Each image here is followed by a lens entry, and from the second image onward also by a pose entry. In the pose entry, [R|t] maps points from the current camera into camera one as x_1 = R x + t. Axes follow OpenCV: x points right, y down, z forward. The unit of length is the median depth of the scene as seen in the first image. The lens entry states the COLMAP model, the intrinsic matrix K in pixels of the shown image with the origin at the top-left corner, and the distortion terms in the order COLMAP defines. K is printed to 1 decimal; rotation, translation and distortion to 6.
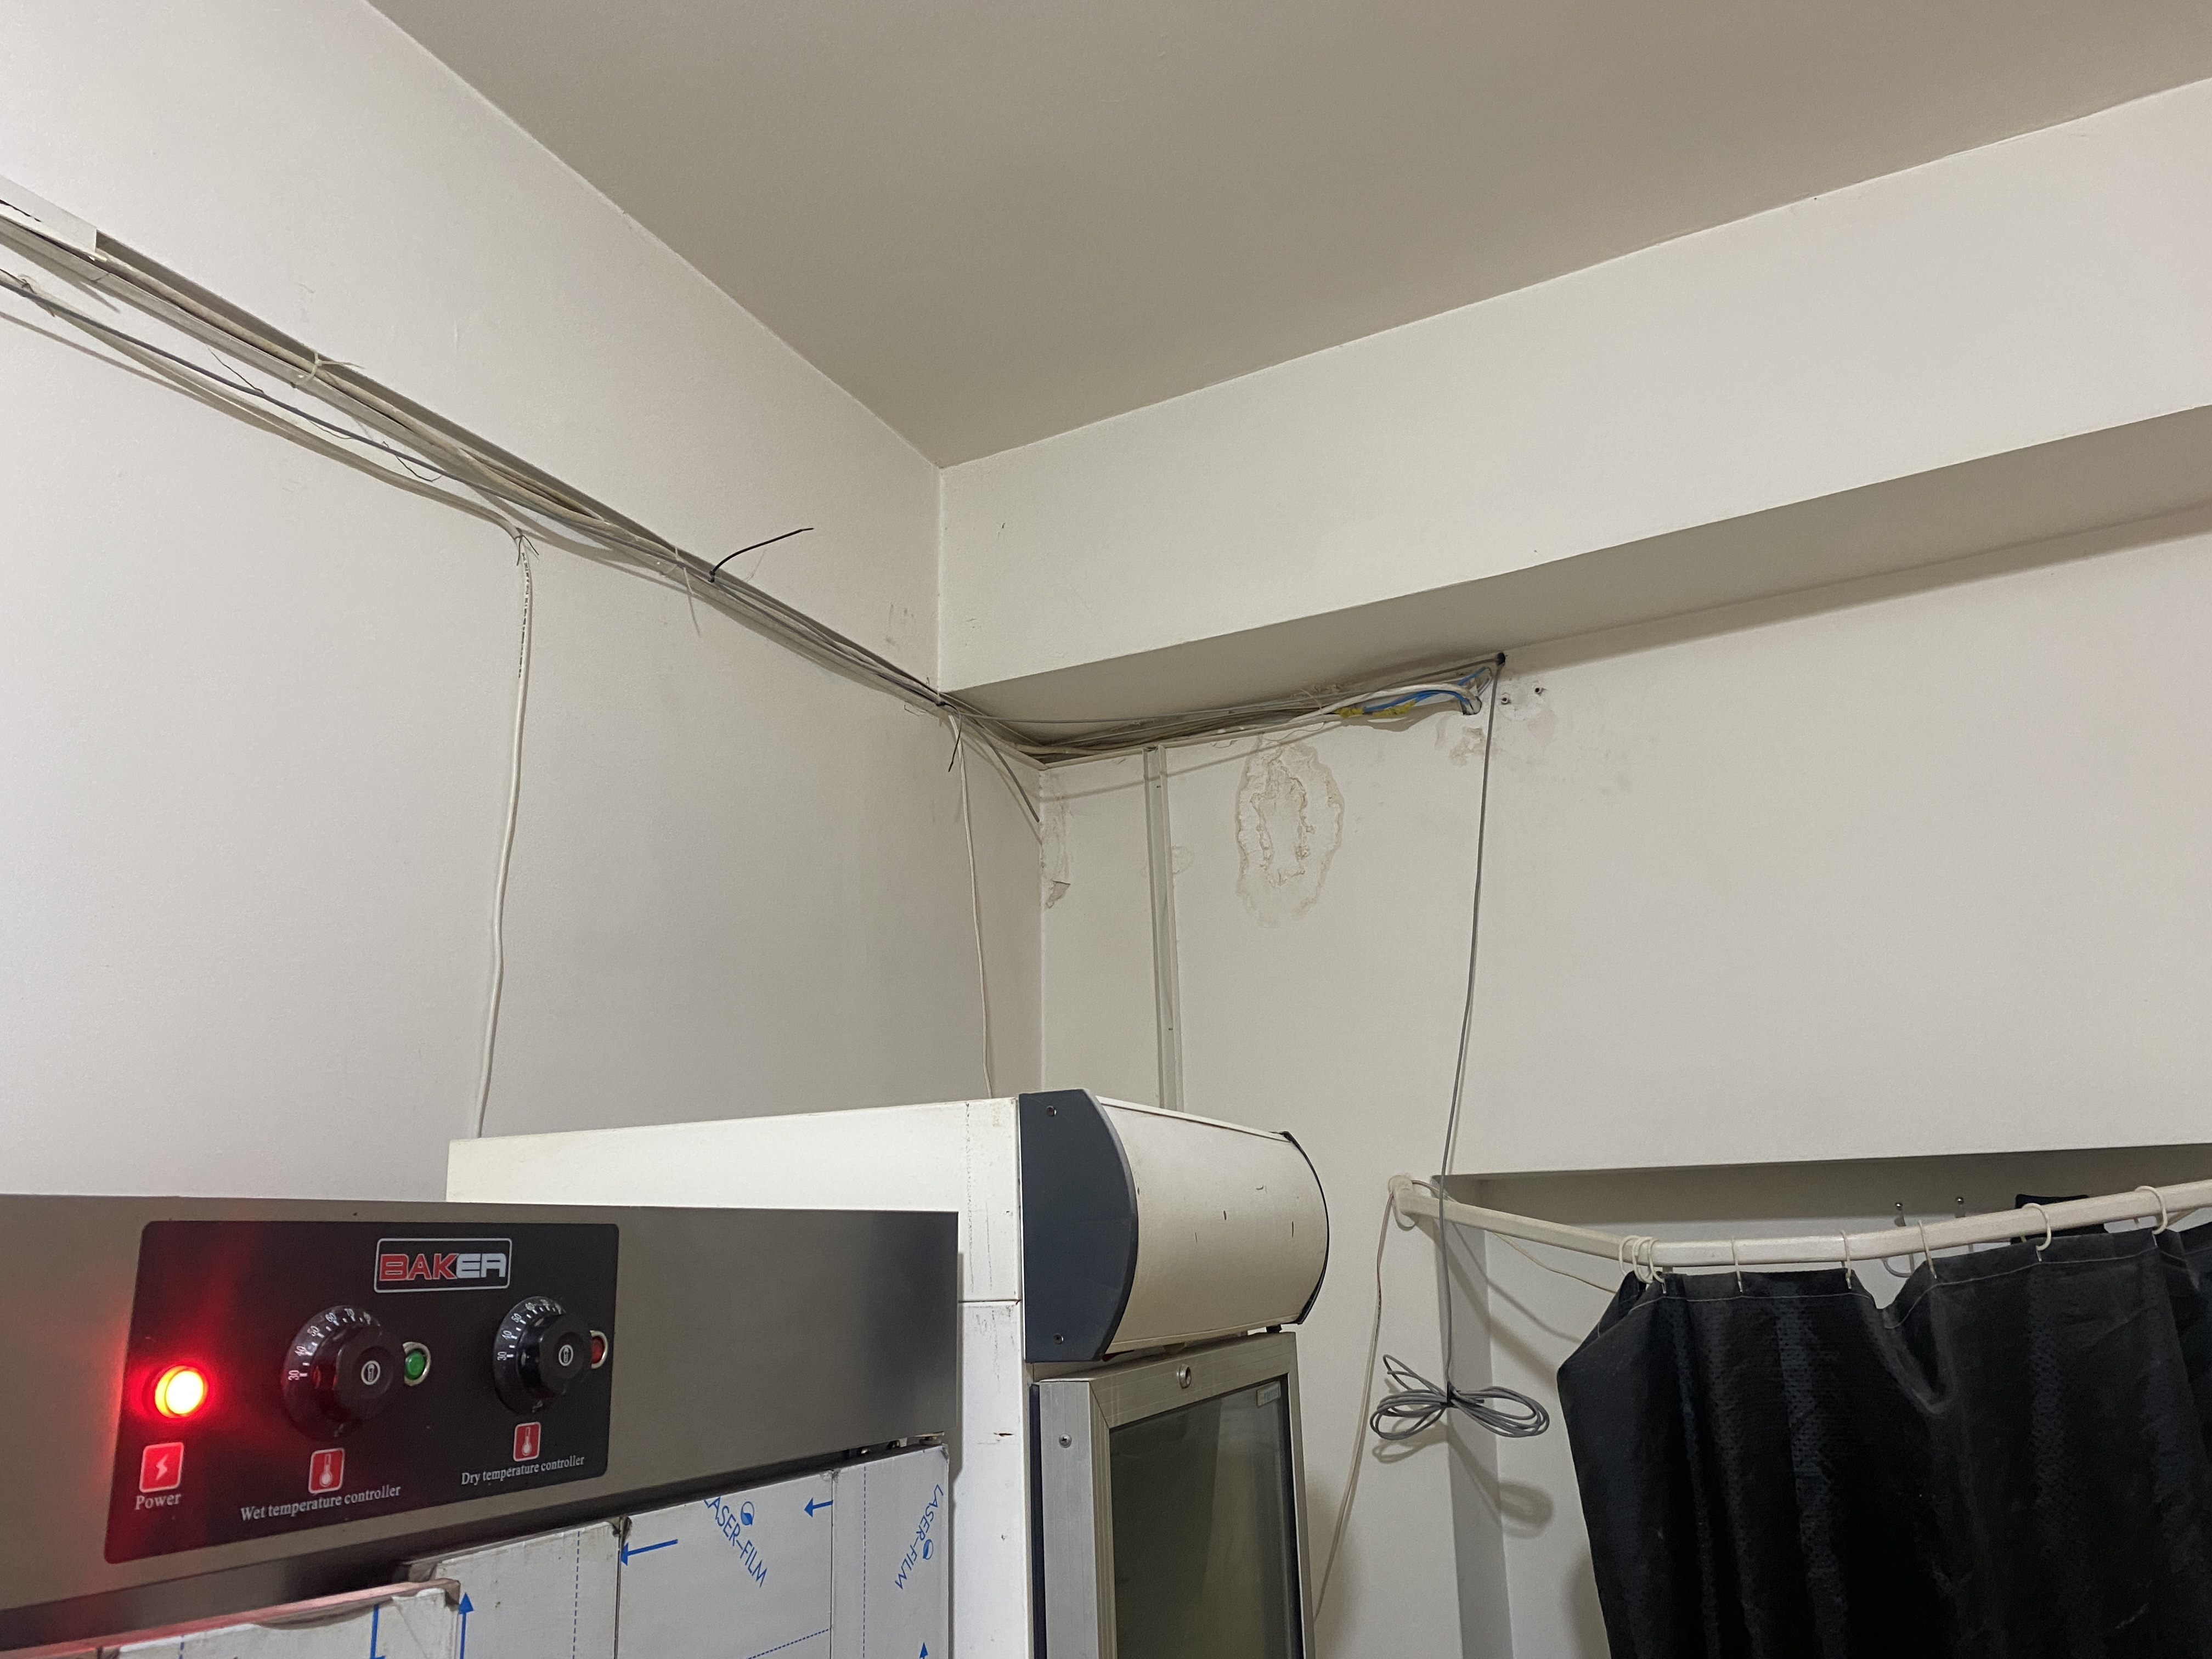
lens RADIAL K [[1657.0, 0, 1106.0], [0, 1657.0, 829.5], [0, 0, 1]] dist [0.075974, -0.118764]
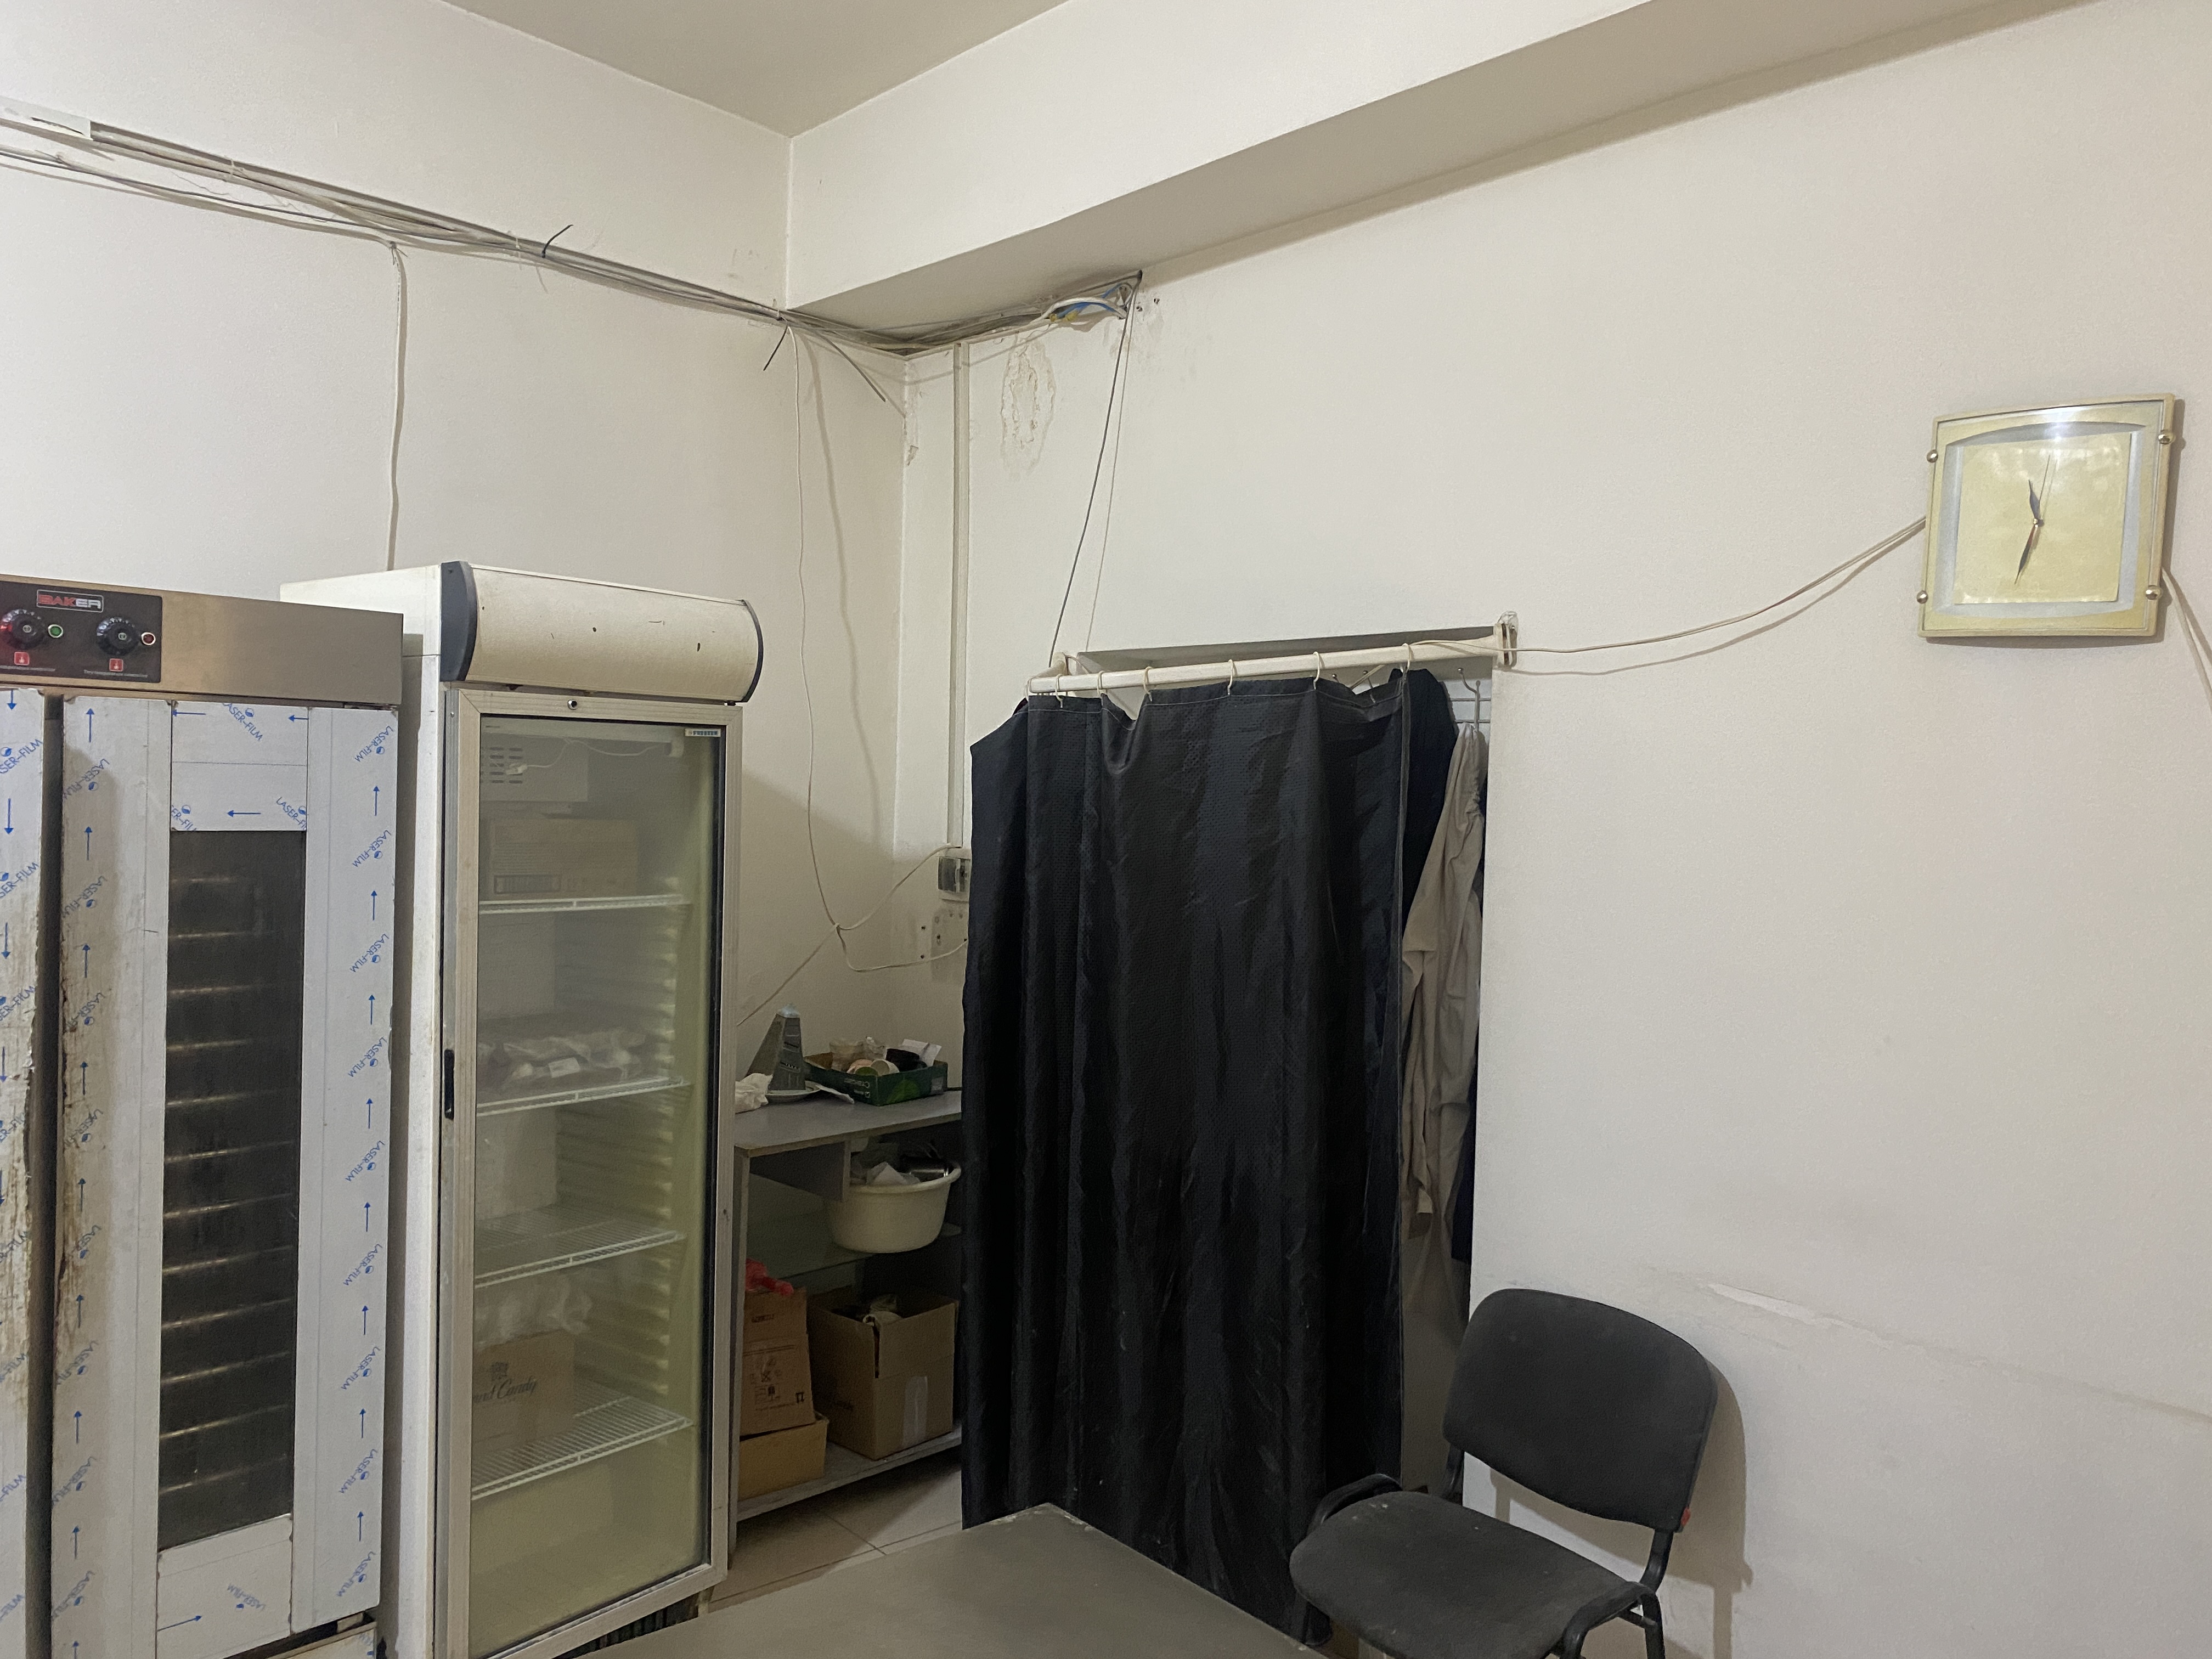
lens RADIAL K [[1657.0, 0, 1106.0], [0, 1657.0, 829.5], [0, 0, 1]] dist [0.075974, -0.118764]
pose [[0.958175, 0.057871, -0.280269, 0.617917], [0.019347, 0.964001, 0.265192, -0.029061], [0.285527, -0.259523, 0.922563, -0.369274]]
